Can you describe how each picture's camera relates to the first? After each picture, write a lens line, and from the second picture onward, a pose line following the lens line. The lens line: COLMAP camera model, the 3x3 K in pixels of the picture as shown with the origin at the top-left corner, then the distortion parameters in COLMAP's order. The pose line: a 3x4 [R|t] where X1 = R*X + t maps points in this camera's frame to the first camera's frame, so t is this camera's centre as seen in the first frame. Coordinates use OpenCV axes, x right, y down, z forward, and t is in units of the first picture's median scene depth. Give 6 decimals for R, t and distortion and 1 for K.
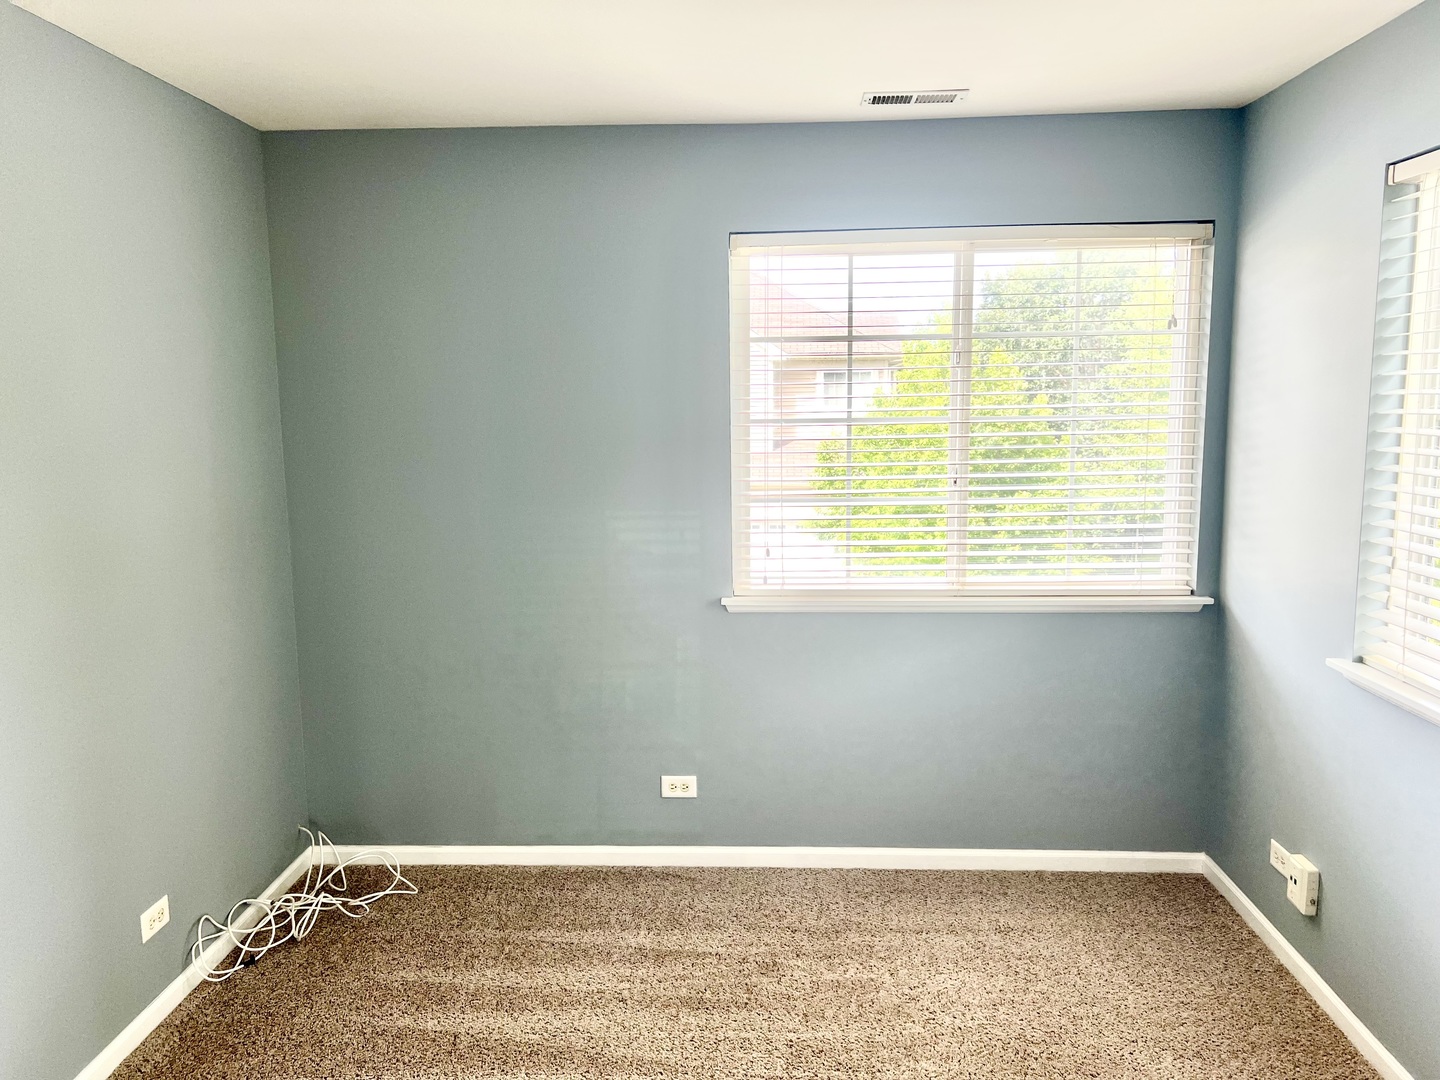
lens RADIAL K [[1080.2, 0, 715.0], [0, 1080.2, 543.2], [0, 0, 1]] dist [0.039514, -0.003657]
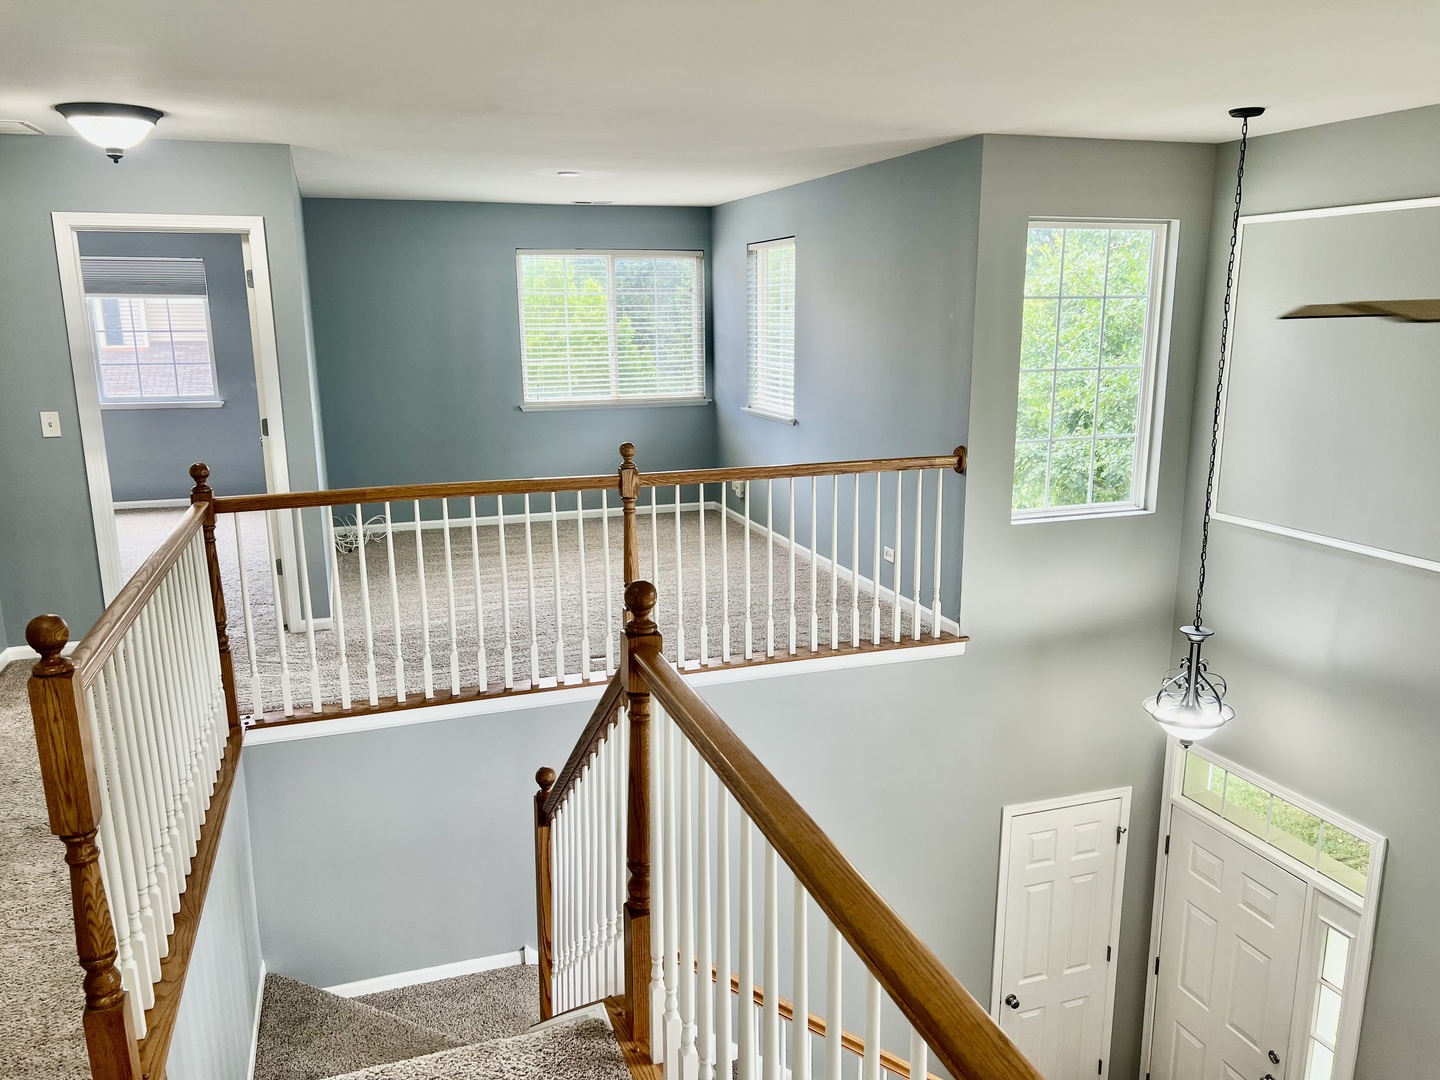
lens RADIAL K [[1080.2, 0, 715.0], [0, 1080.2, 543.2], [0, 0, 1]] dist [0.039514, -0.003657]
pose [[0.928567, -0.071793, 0.364154, -0.485793], [0.047018, 0.995963, 0.076459, 0.194024], [-0.368174, -0.053876, 0.928195, -1.384348]]
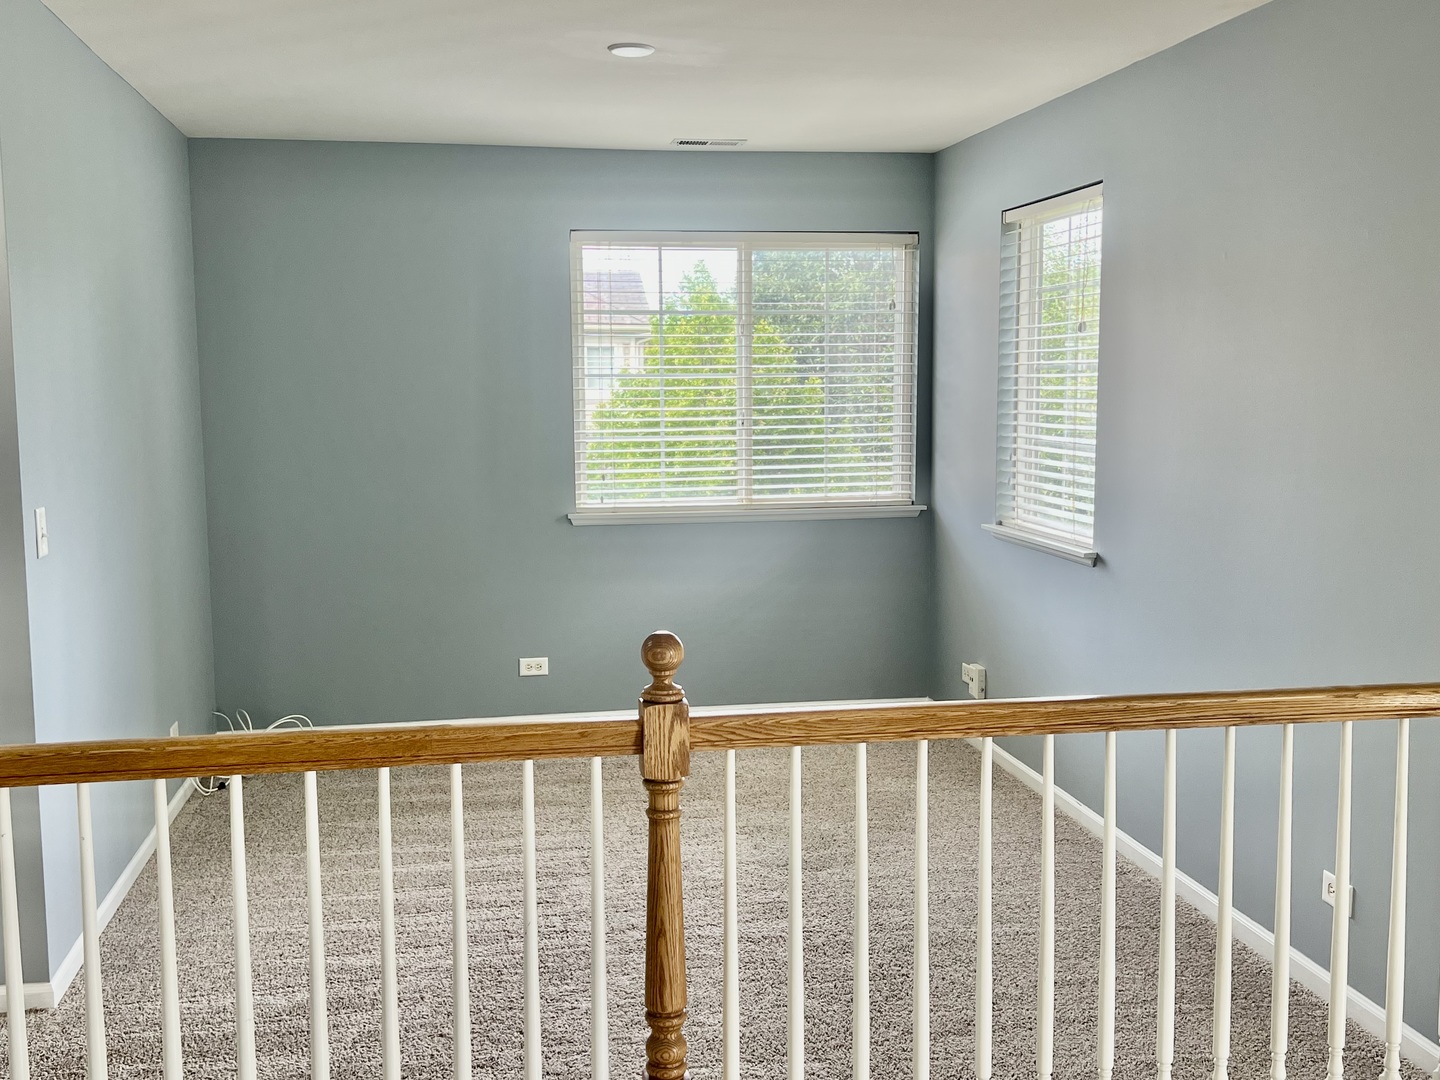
lens RADIAL K [[1521.2, 0, 684.5], [0, 1521.2, 538.7], [0, 0, 1]] dist [0.174229, 0.001769]
pose [[0.979299, -0.016832, 0.201720, -0.229847], [0.023842, 0.999192, -0.032369, 0.146591], [-0.201012, 0.036508, 0.978908, -0.818751]]
